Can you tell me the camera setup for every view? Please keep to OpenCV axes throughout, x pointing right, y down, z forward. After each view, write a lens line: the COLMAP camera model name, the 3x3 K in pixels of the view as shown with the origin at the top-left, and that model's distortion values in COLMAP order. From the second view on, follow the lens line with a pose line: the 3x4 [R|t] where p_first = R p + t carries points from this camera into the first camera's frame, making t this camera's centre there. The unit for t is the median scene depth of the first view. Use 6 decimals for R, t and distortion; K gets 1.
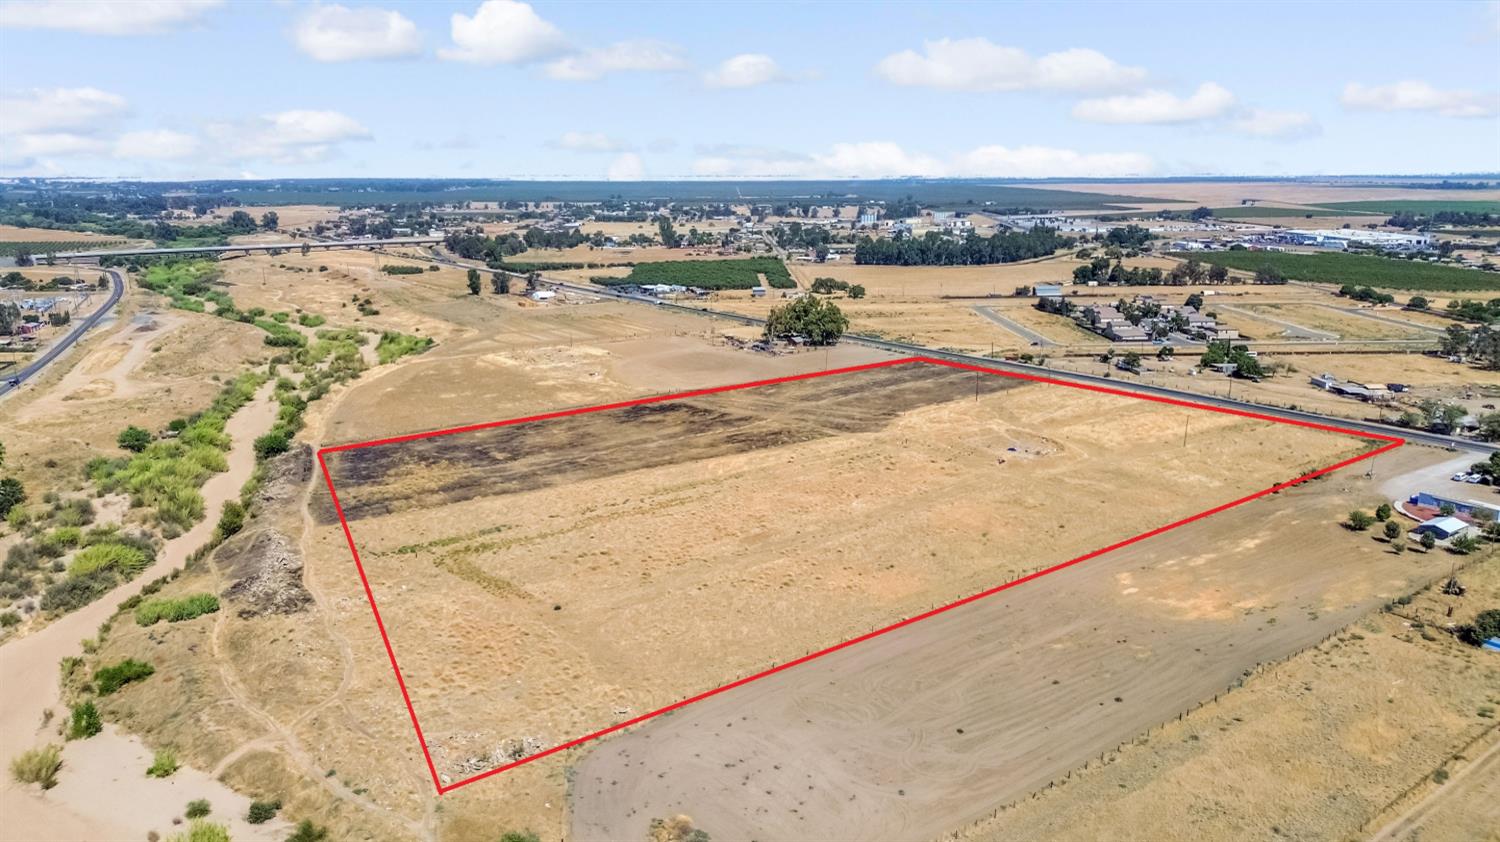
lens RADIAL K [[1066.7, 0, 750.0], [0, 1066.7, 421.0], [0, 0, 1]] dist [0.084937, -0.106516]
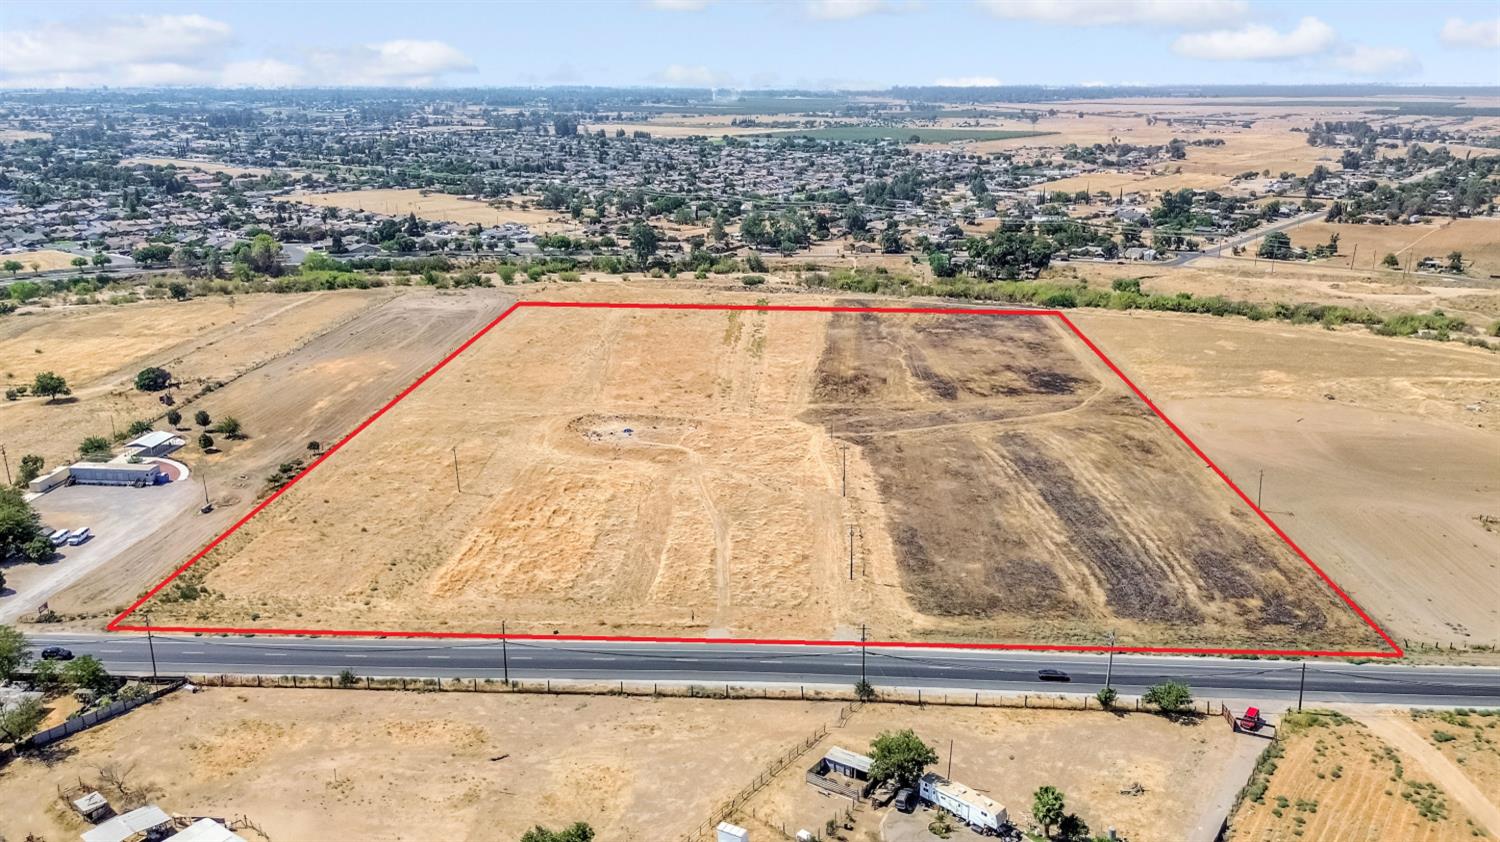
lens RADIAL K [[1113.7, 0, 746.3], [0, 1113.7, 446.8], [0, 0, 1]] dist [0.082685, -0.094406]
pose [[-0.640446, 0.244249, -0.728128, 0.418019], [-0.175678, 0.876351, 0.448492, -0.186828], [0.747640, 0.415151, -0.518347, 0.781408]]
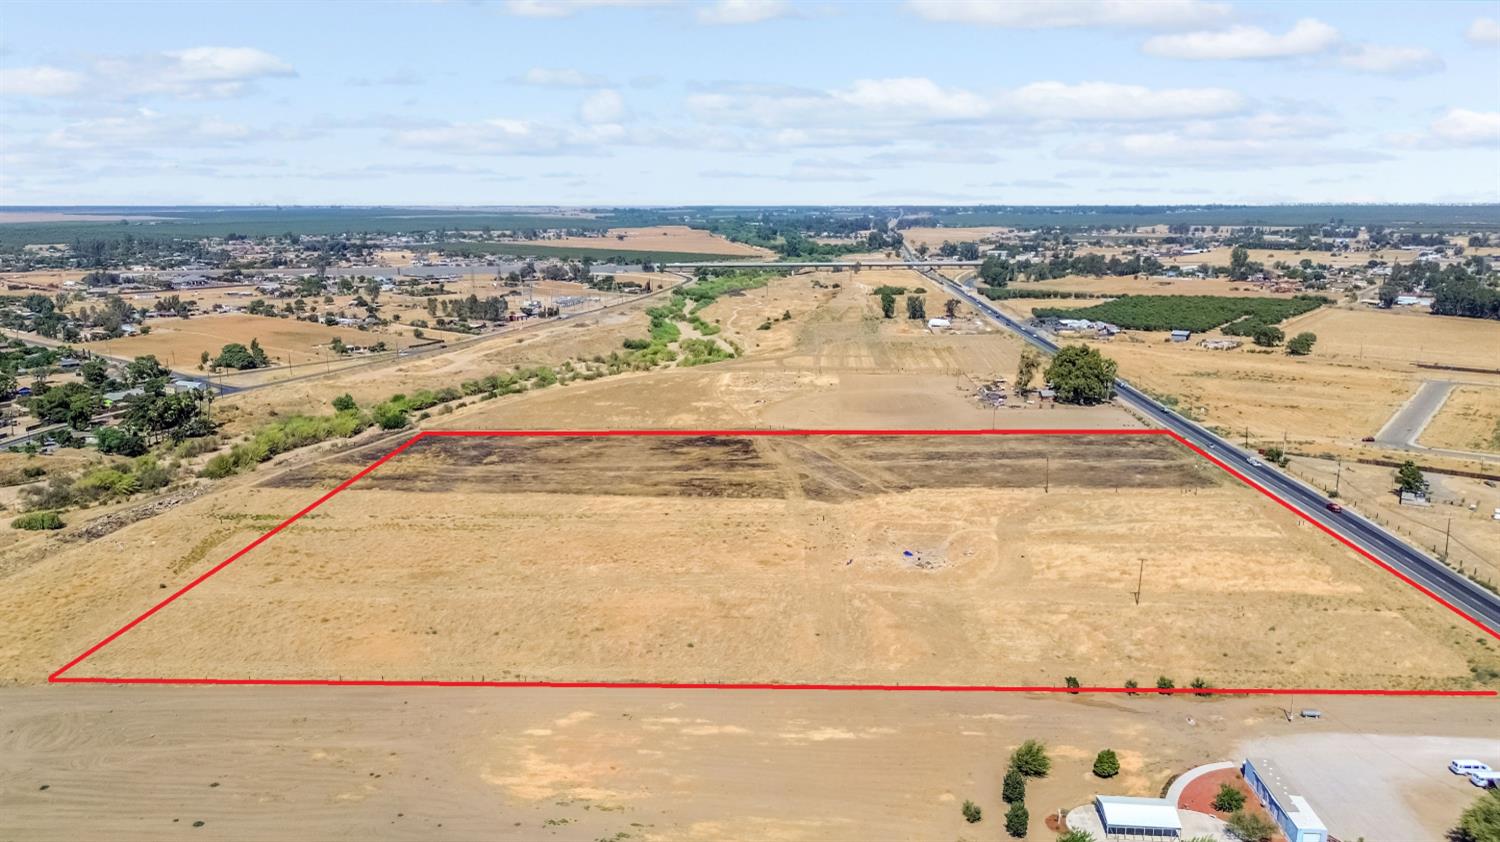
lens RADIAL K [[1066.7, 0, 750.0], [0, 1066.7, 421.0], [0, 0, 1]] dist [0.084937, -0.106516]
pose [[0.773389, 0.132458, -0.619939, 0.321648], [-0.144589, 0.989008, 0.030935, -0.039112], [0.617222, 0.065711, 0.784040, 0.161453]]
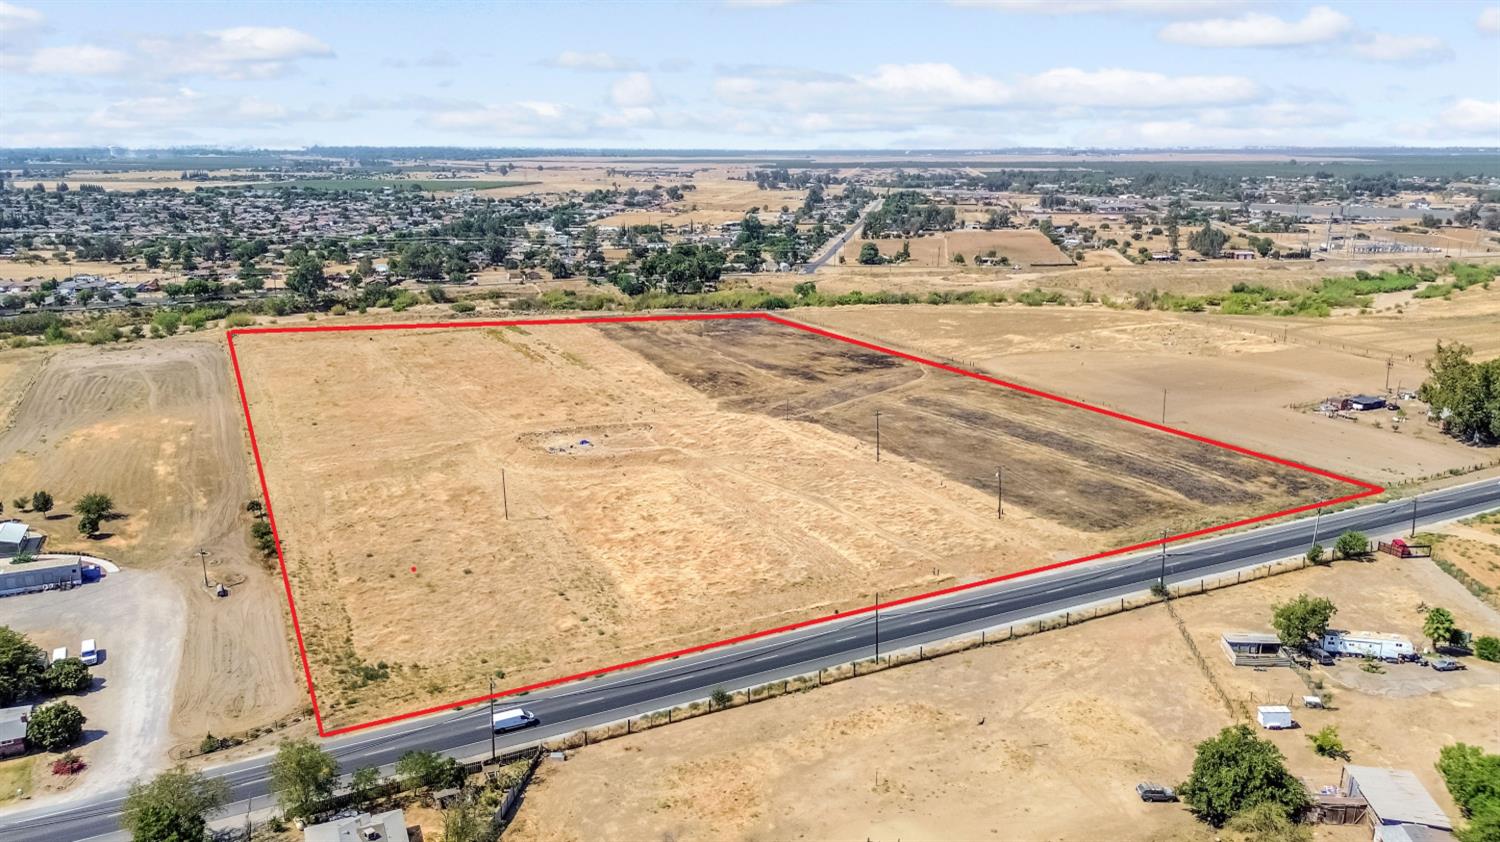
lens RADIAL K [[1067.9, 0, 743.9], [0, 1067.9, 448.3], [0, 0, 1]] dist [0.073277, -0.078439]
pose [[-0.181275, 0.274059, -0.944474, 0.487474], [-0.227061, 0.922773, 0.311342, -0.120313], [0.956861, 0.270891, -0.105047, 0.613269]]
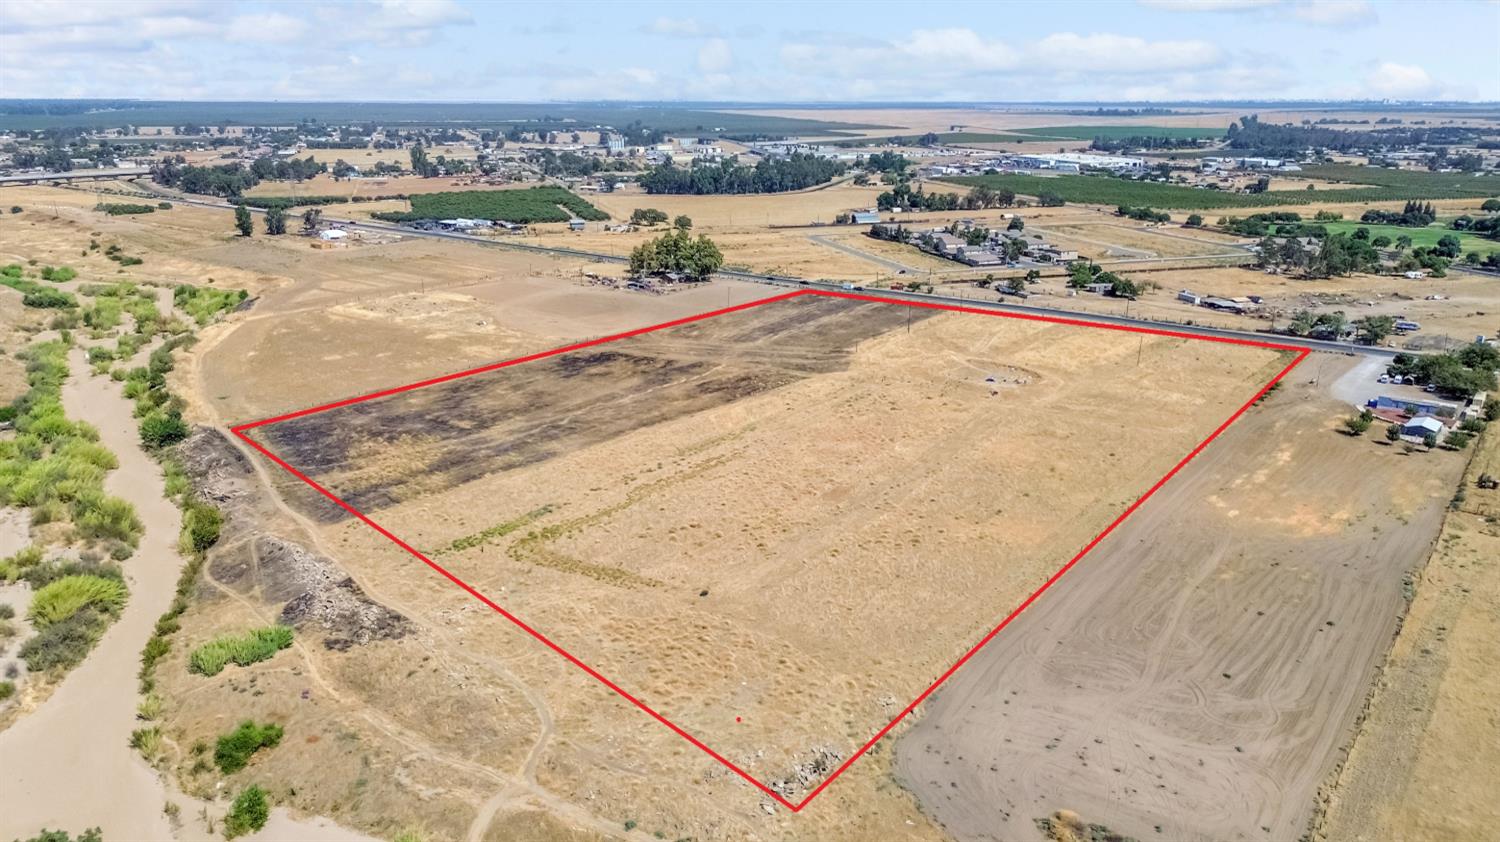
lens RADIAL K [[1076.9, 0, 750.0], [0, 1076.9, 421.0], [0, 0, 1]] dist [0.082056, -0.100542]
pose [[0.962480, -0.073072, 0.261327, -0.122516], [0.056464, 0.995911, 0.070516, -0.009917], [-0.265411, -0.053115, 0.962671, 0.044823]]
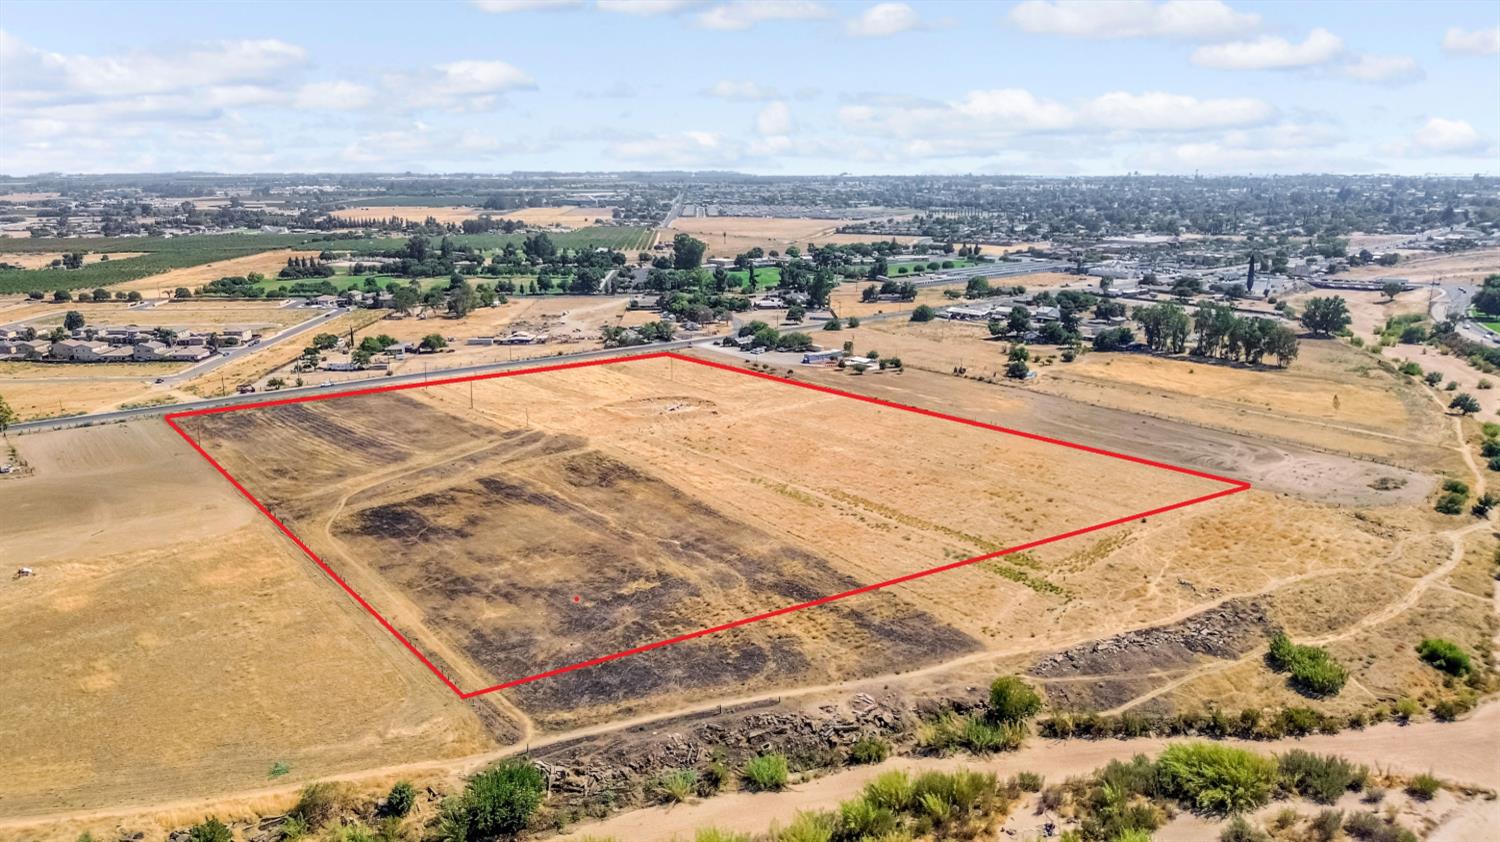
lens RADIAL K [[1060.9, 0, 746.9], [0, 1060.9, 447.5], [0, 0, 1]] dist [0.080472, -0.090183]
pose [[-0.012751, -0.256233, 0.966531, -0.436614], [0.235912, 0.938551, 0.251928, -0.102461], [-0.971691, 0.231229, 0.048481, 0.452227]]
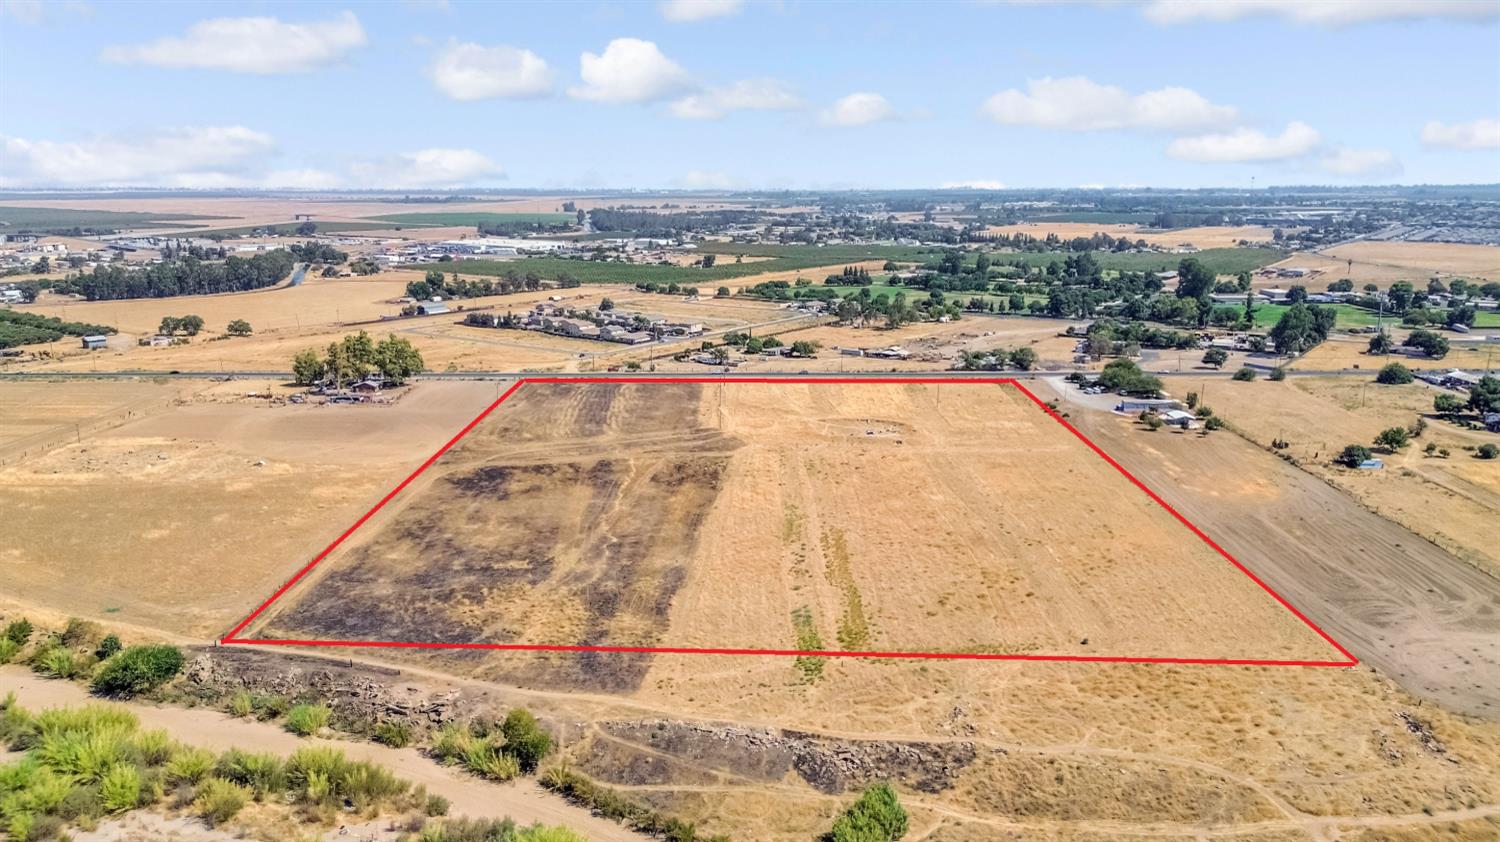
lens RADIAL K [[1060.9, 0, 746.9], [0, 1060.9, 447.5], [0, 0, 1]] dist [0.080472, -0.090183]
pose [[0.614398, -0.190142, 0.765742, -0.350325], [0.182206, 0.978486, 0.096775, -0.045762], [-0.767670, 0.080064, 0.635825, 0.205896]]
